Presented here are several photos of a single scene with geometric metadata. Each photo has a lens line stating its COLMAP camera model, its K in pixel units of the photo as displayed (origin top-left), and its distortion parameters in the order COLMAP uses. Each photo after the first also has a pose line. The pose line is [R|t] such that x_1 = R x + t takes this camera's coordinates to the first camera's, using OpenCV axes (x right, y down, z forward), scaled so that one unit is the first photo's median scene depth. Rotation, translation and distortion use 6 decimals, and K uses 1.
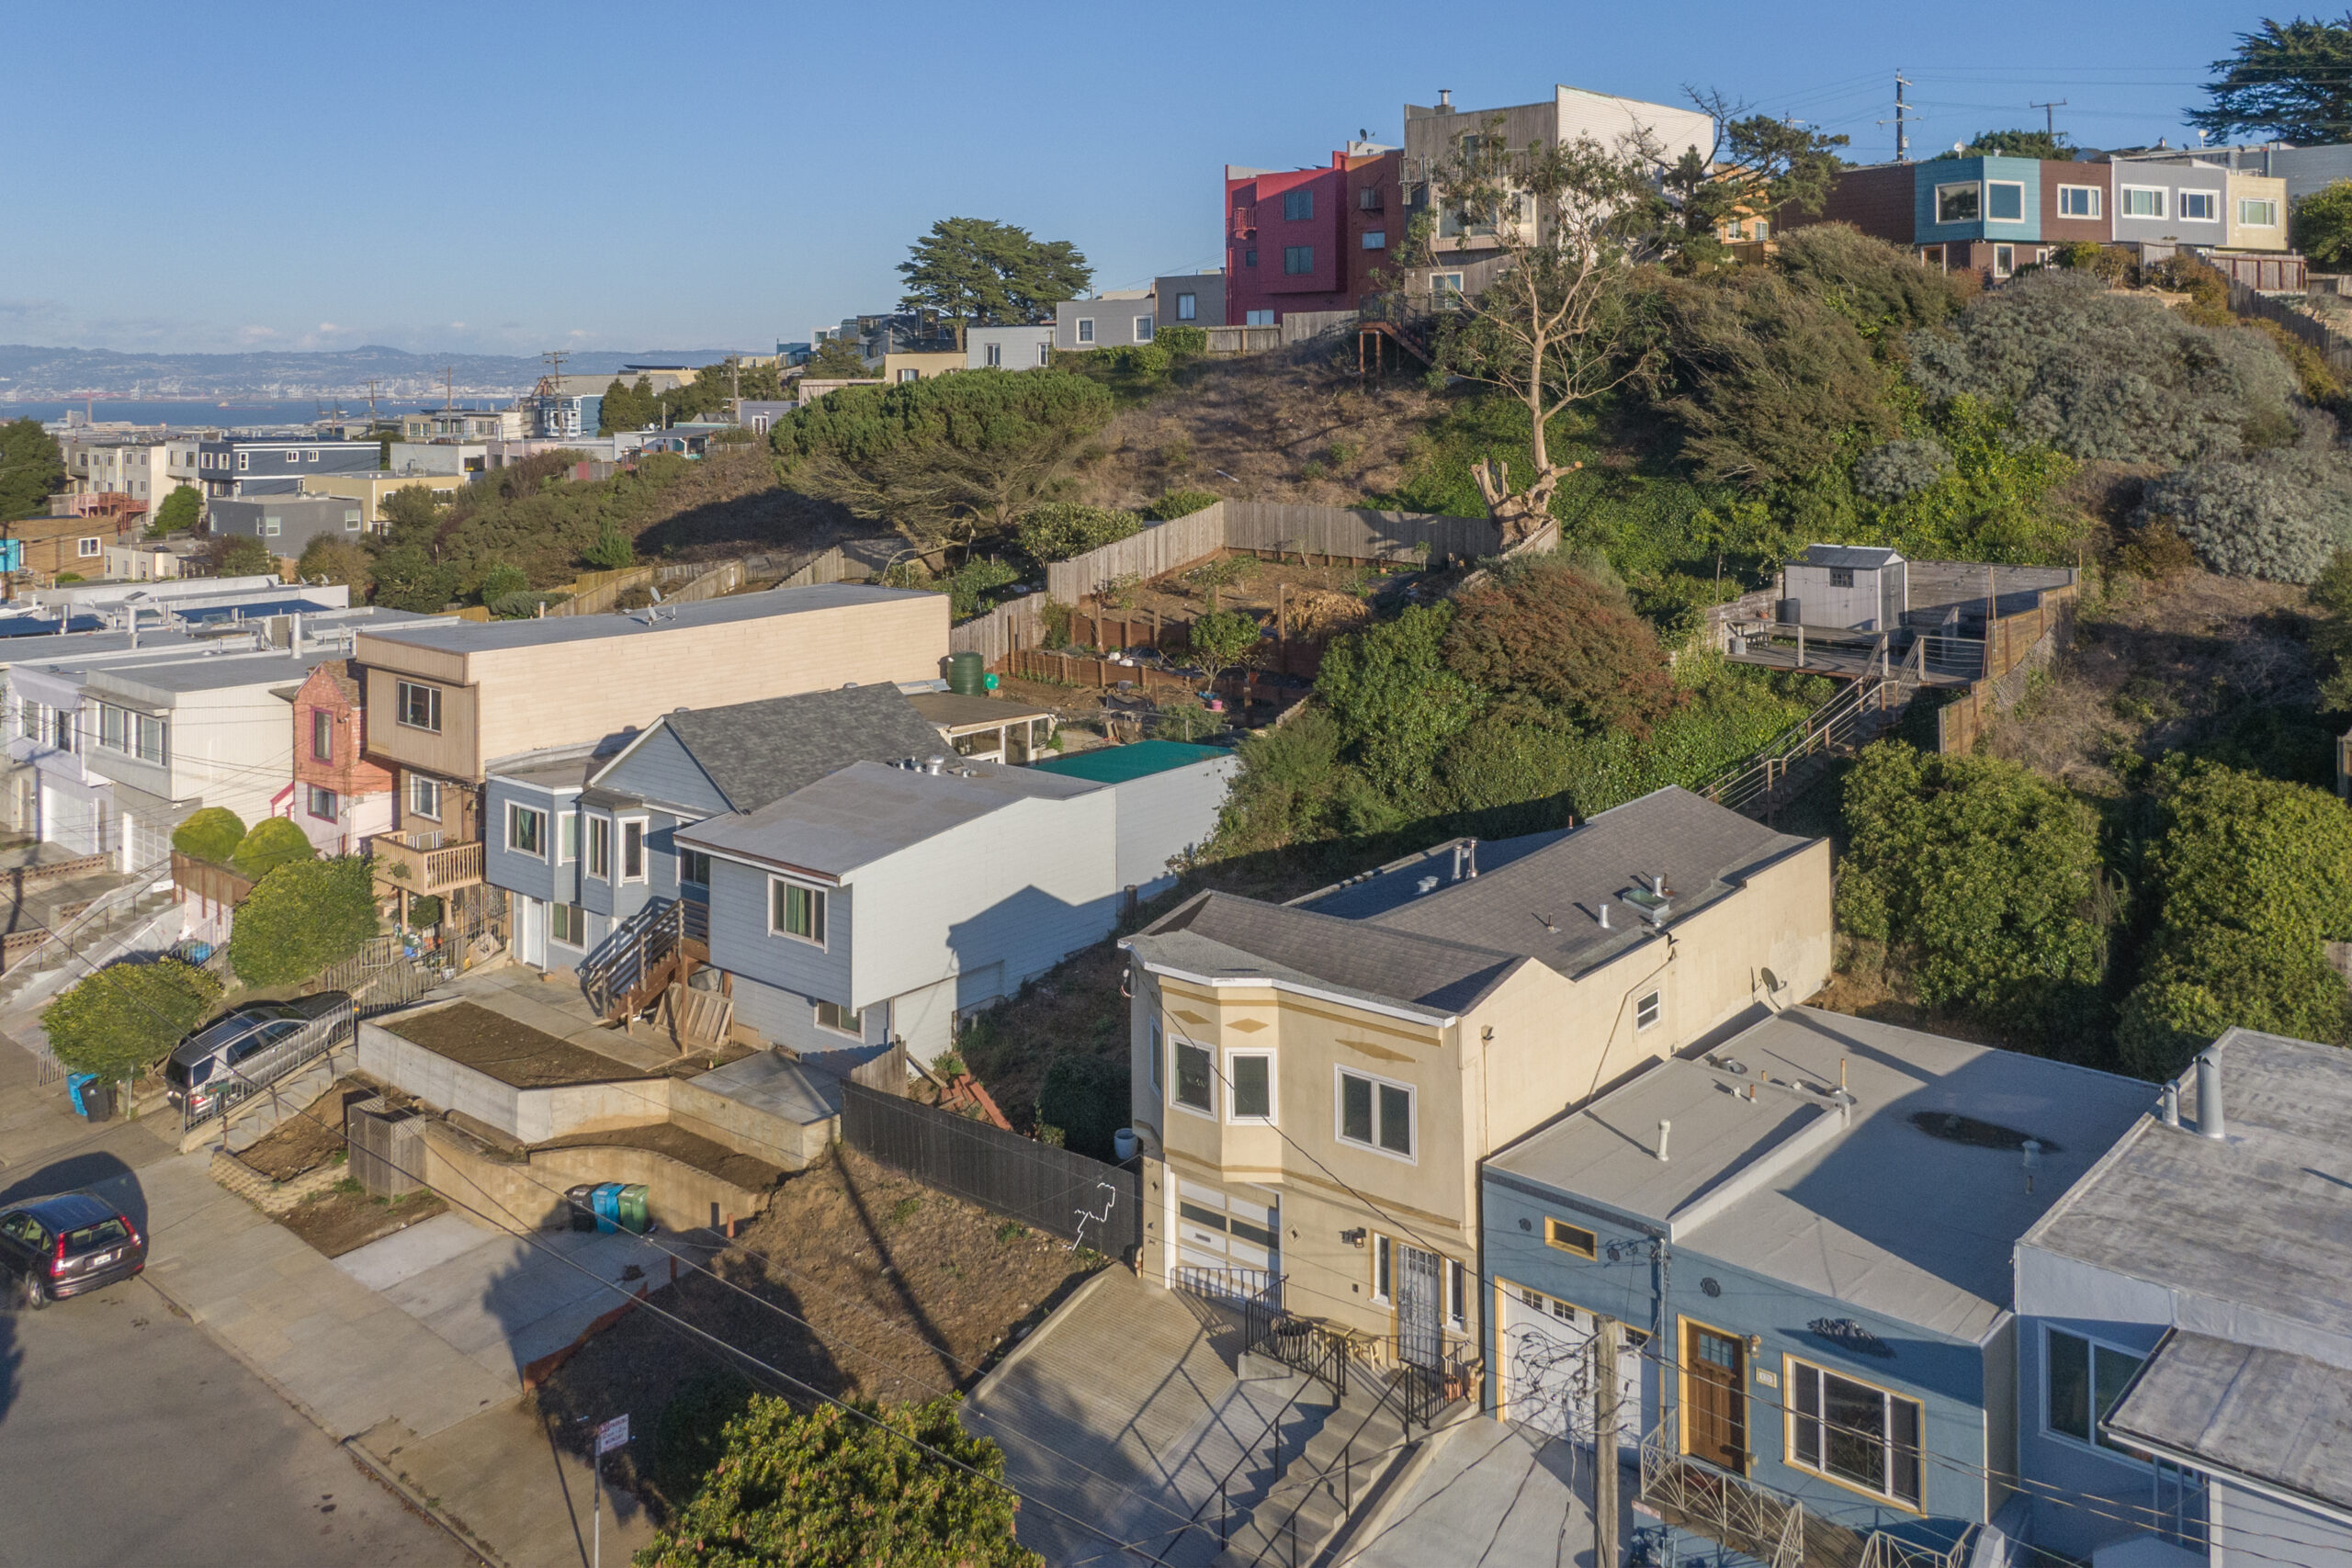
lens RADIAL K [[1960.4, 0, 1250.7], [0, 1960.4, 607.0], [0, 0, 1]] dist [0.044064, -0.082256]
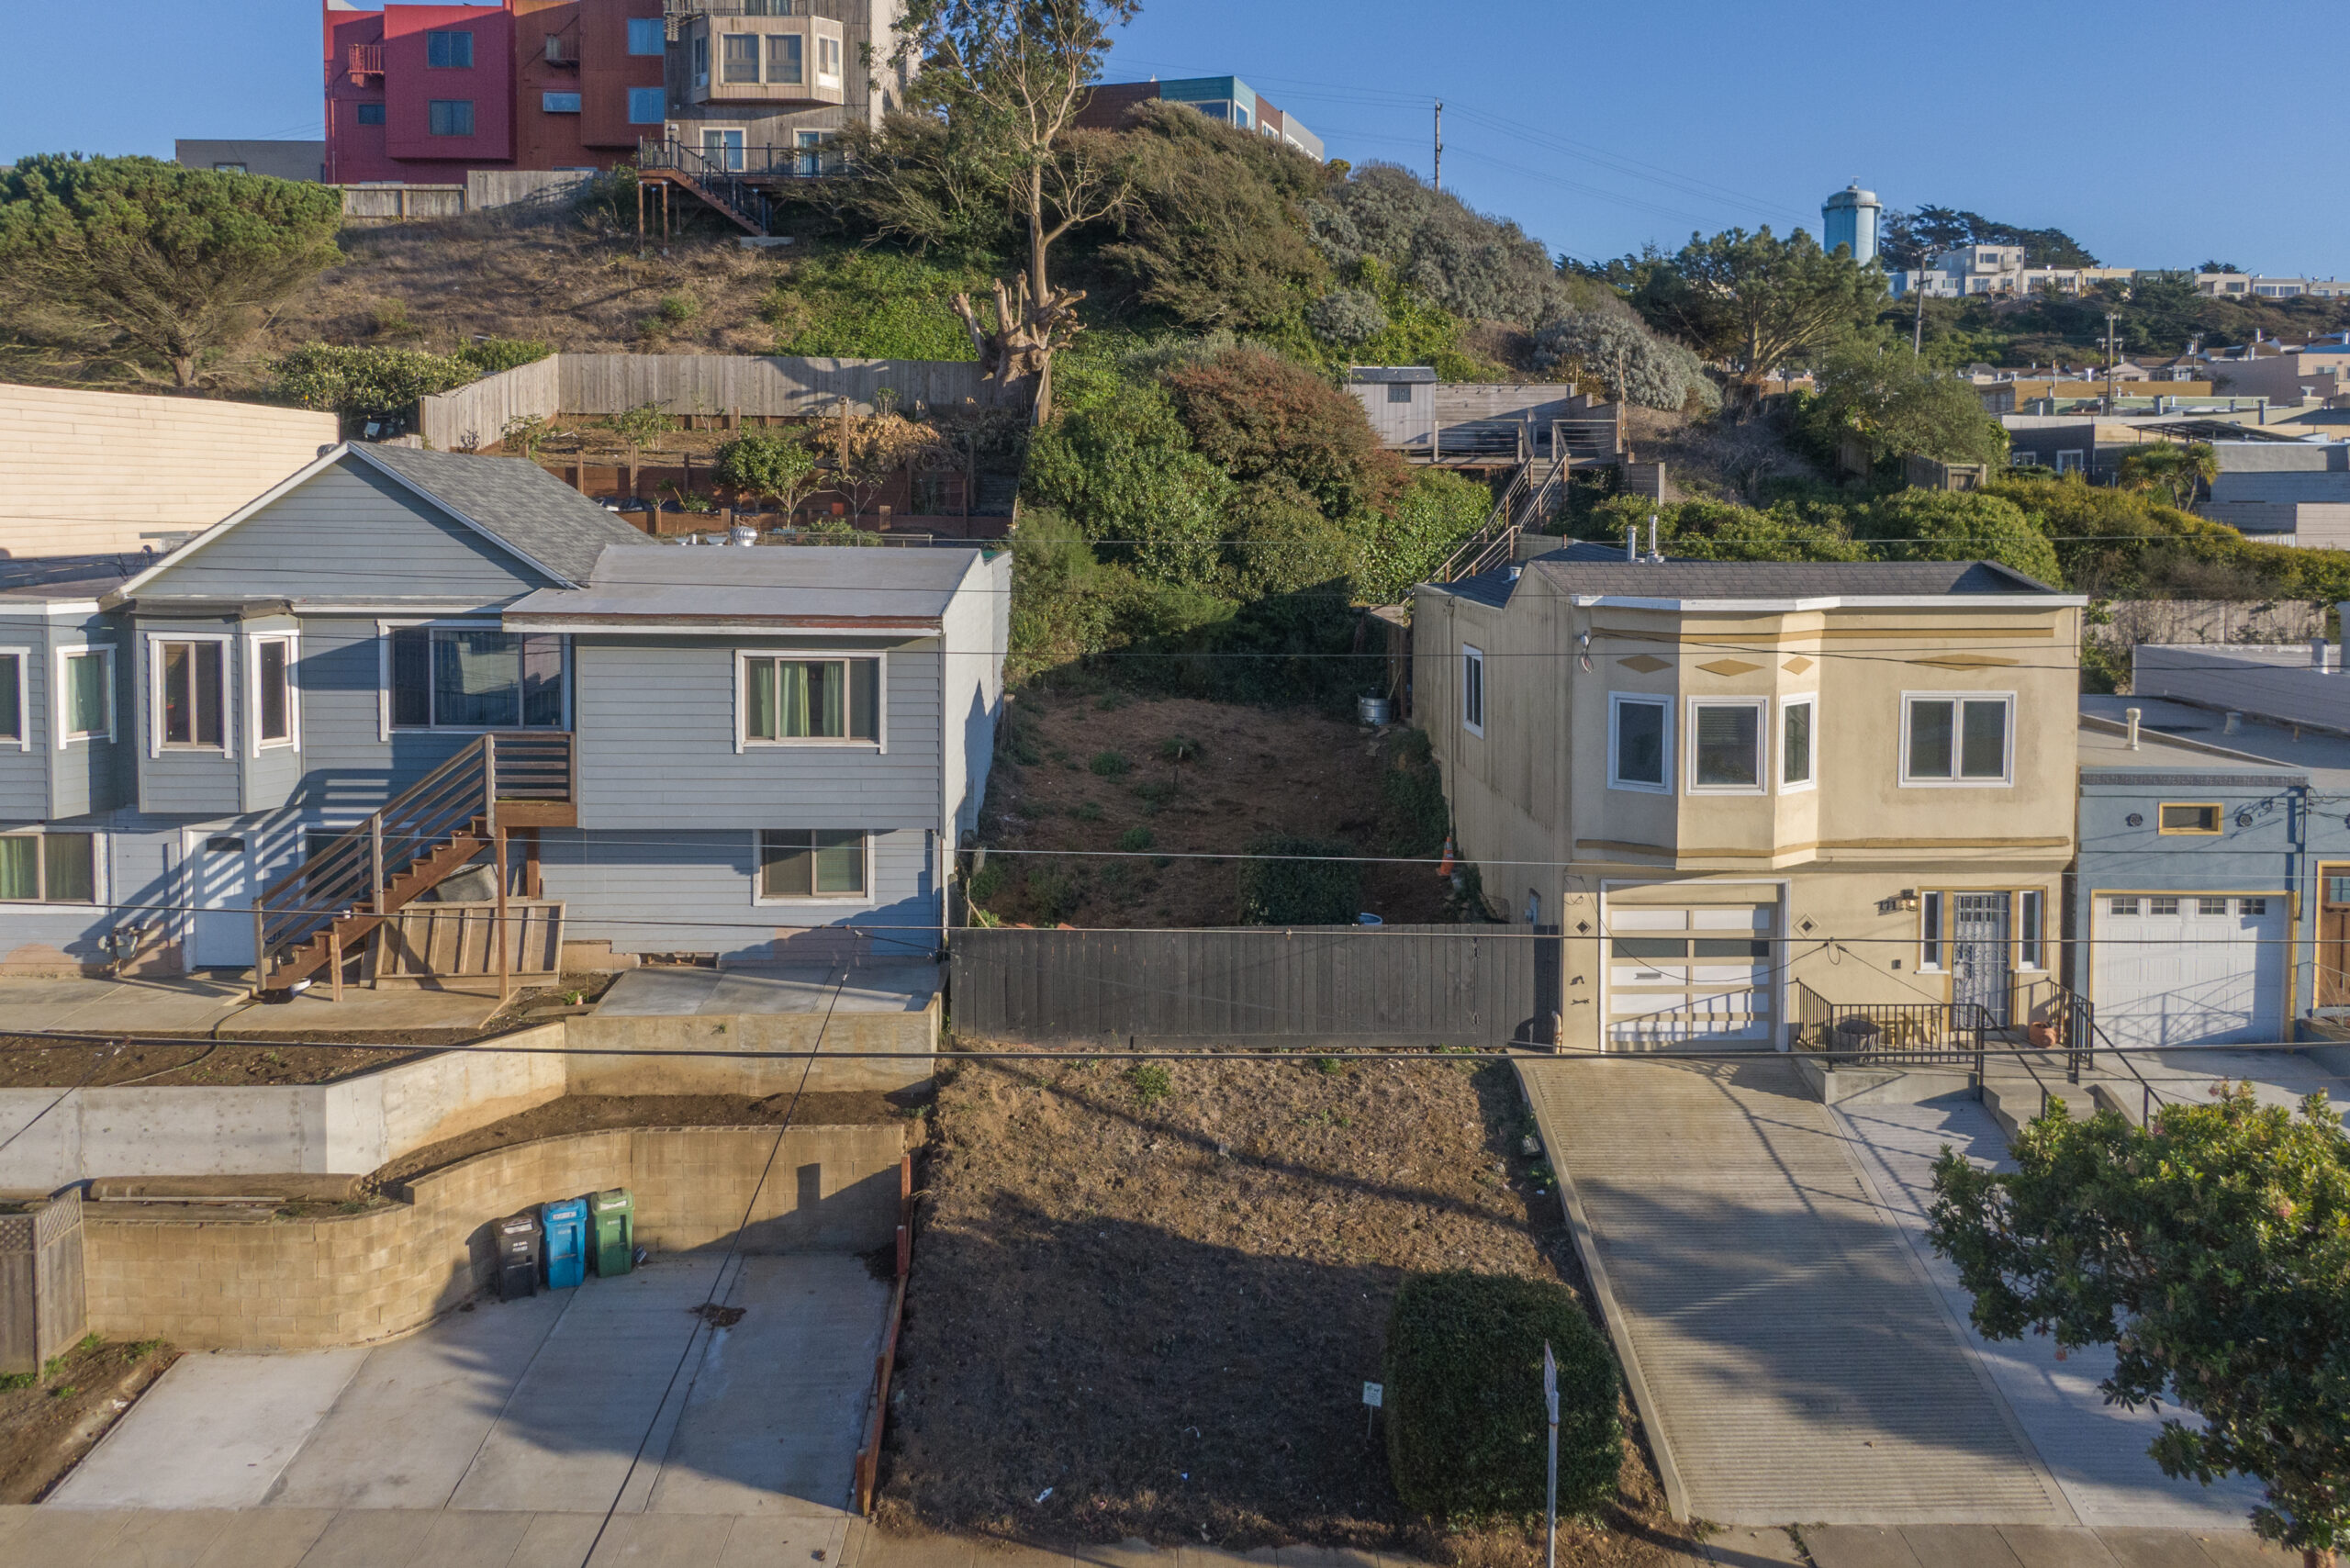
lens RADIAL K [[1725.5, 0, 1215.4], [0, 1725.5, 744.9], [0, 0, 1]] dist [0.055565, -0.086178]
pose [[0.740091, -0.087286, 0.666818, -0.426128], [0.075463, 0.996058, 0.046629, 0.129421], [-0.668260, 0.015810, 0.743760, 0.423246]]
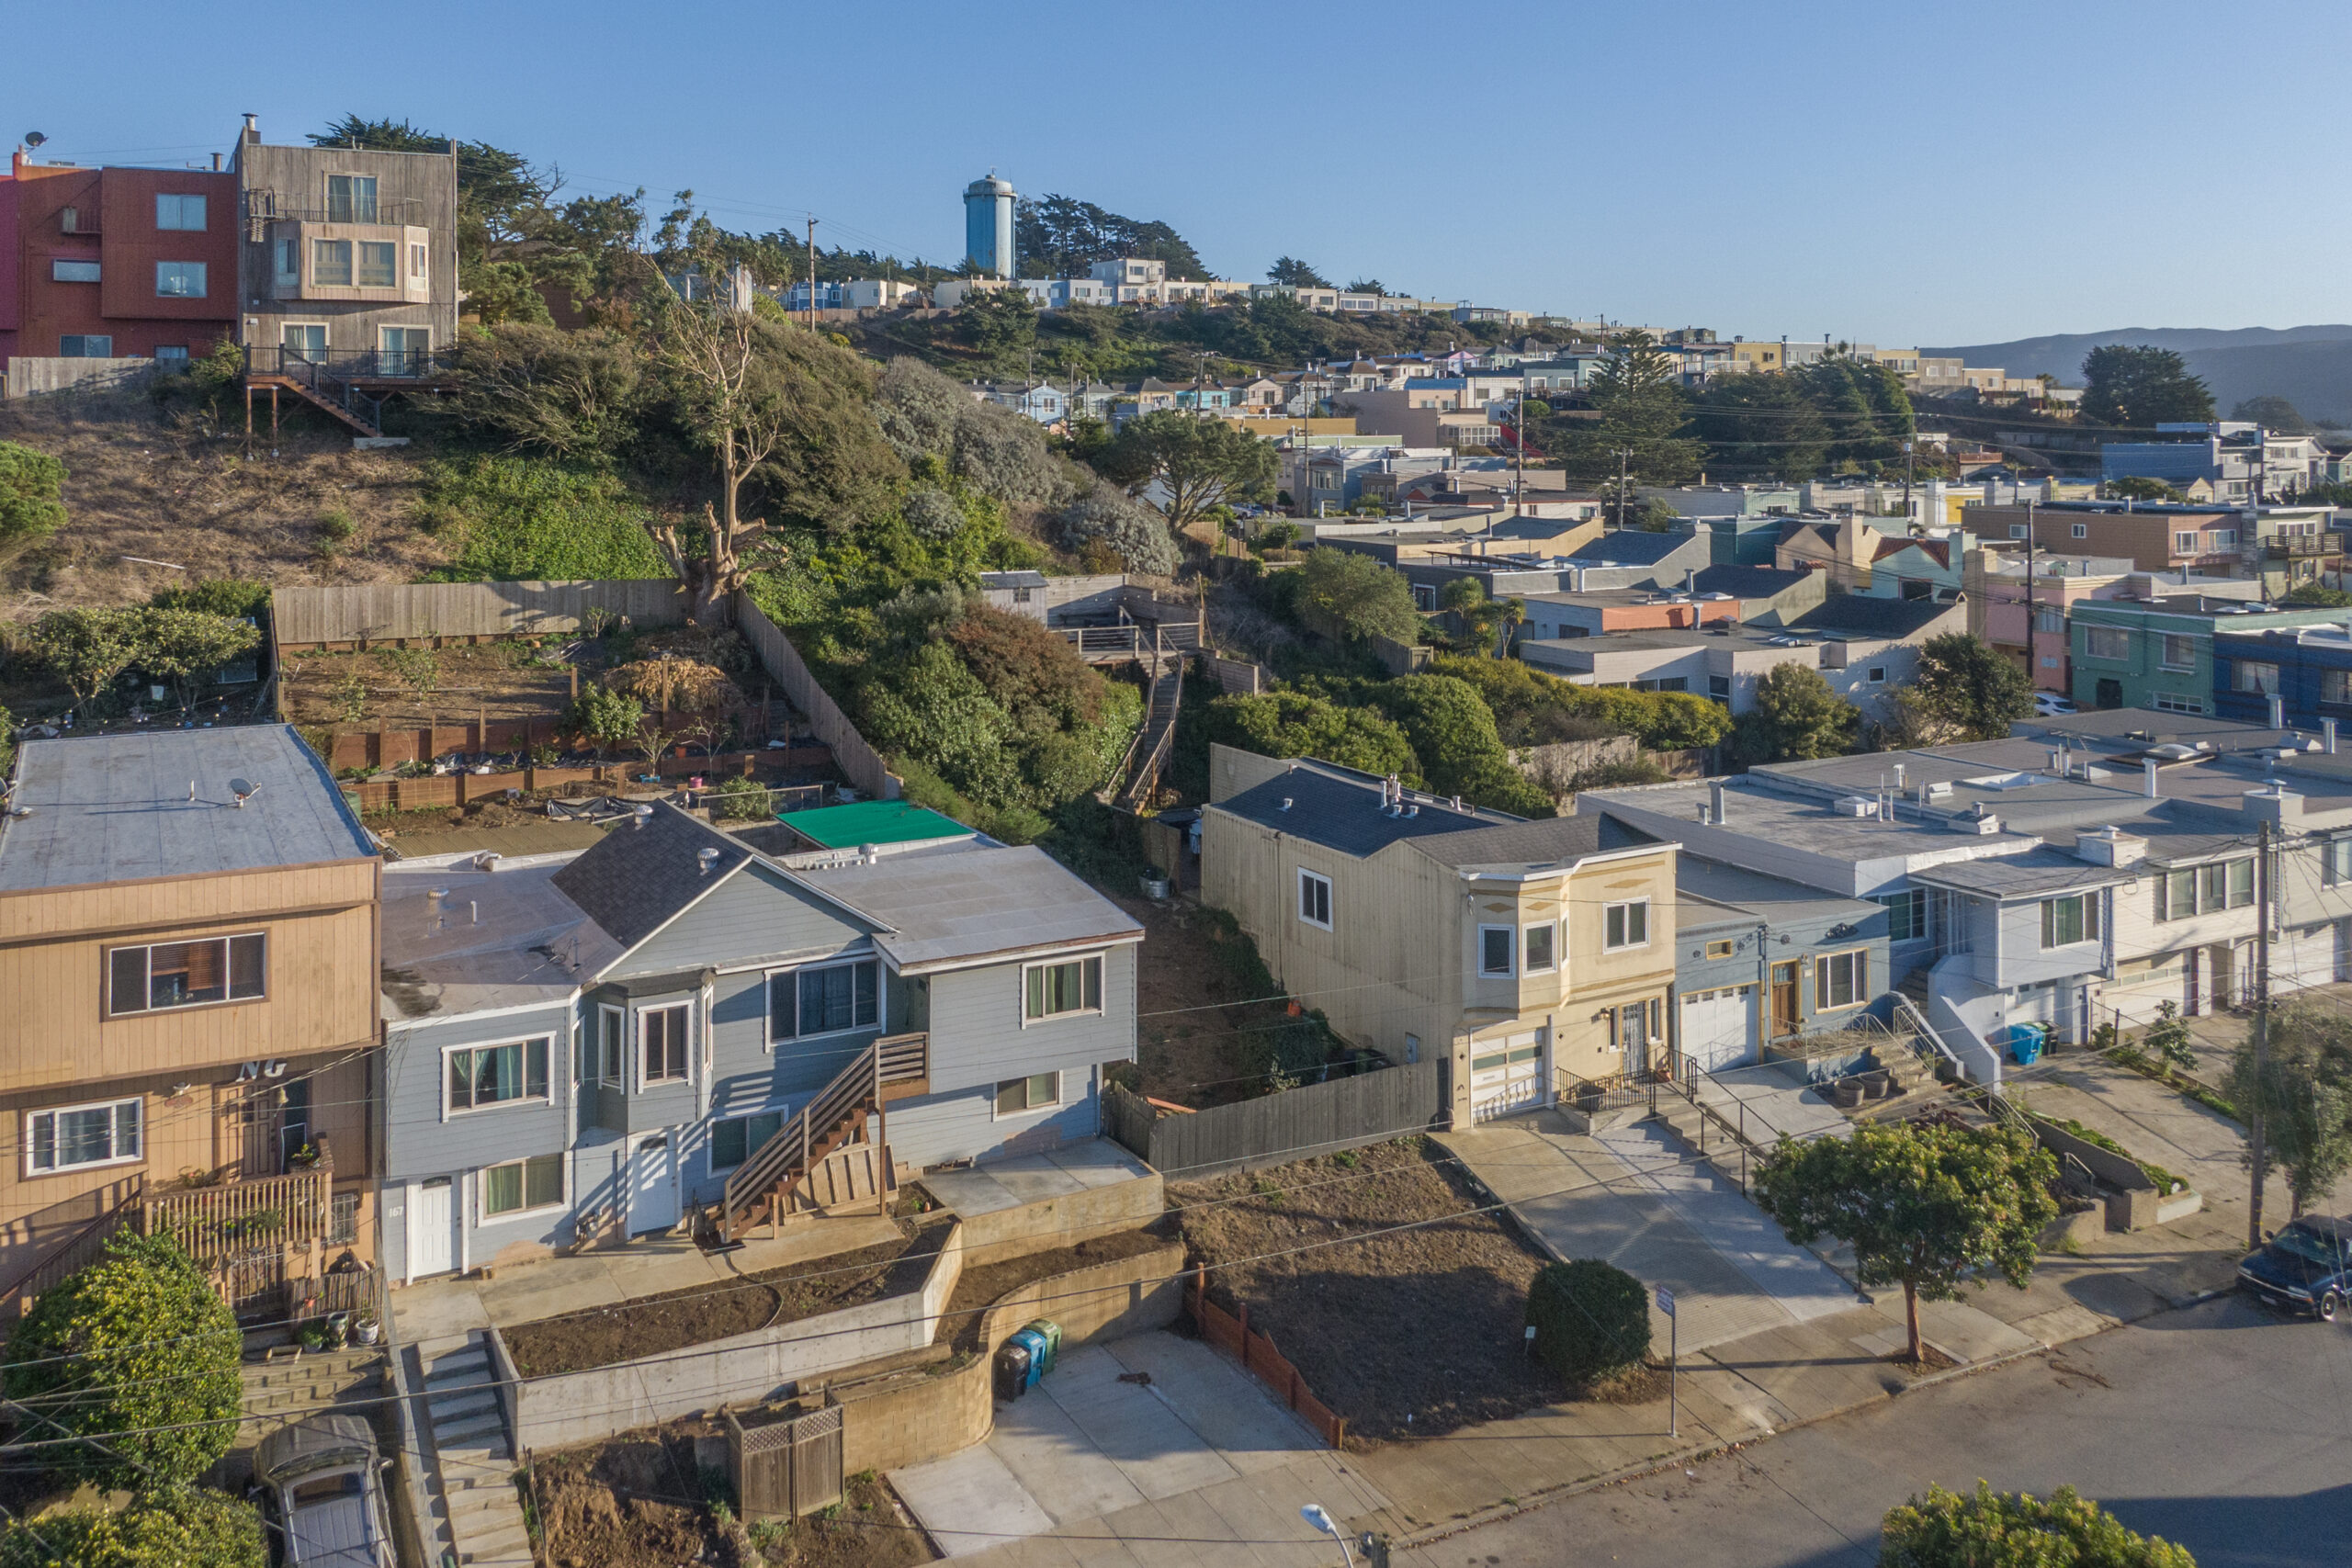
lens RADIAL K [[1885.1, 0, 1141.9], [0, 1885.1, 734.8], [0, 0, 1]] dist [0.062717, -0.103508]
pose [[0.355034, -0.146857, 0.923246, -0.903987], [0.109986, 0.987287, 0.114748, -0.063352], [-0.928361, 0.060805, 0.366673, 0.513696]]
